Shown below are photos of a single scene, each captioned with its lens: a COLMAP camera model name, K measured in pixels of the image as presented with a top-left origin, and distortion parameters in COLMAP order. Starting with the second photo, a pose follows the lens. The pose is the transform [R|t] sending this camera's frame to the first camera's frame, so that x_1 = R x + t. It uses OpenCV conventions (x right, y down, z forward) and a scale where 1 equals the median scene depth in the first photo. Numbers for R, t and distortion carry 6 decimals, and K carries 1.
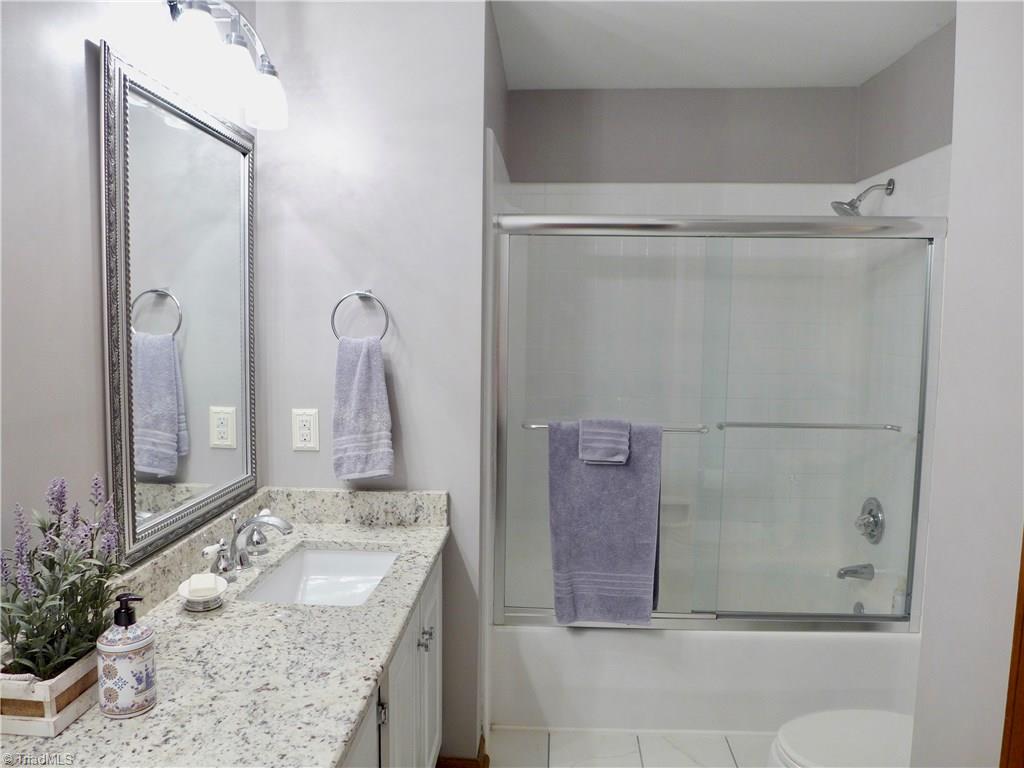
lens RADIAL K [[743.3, 0, 505.1], [0, 743.3, 383.7], [0, 0, 1]] dist [-0.042683, 0.009323]
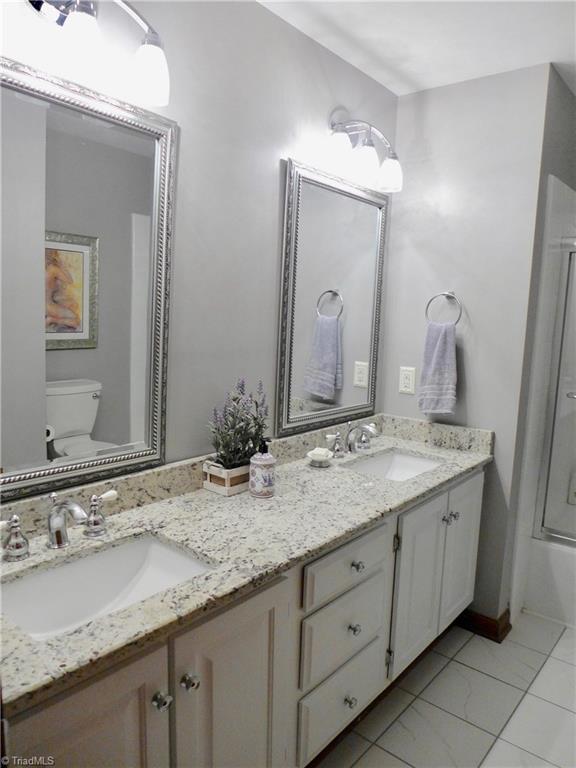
lens RADIAL K [[557.5, 0, 294.8], [0, 557.5, 380.7], [0, 0, 1]] dist [-0.042683, 0.009323]
pose [[0.814886, 0.093926, -0.571960, 0.229095], [-0.080504, 0.995559, 0.048793, 0.025984], [0.574003, 0.006284, 0.818829, -0.118444]]
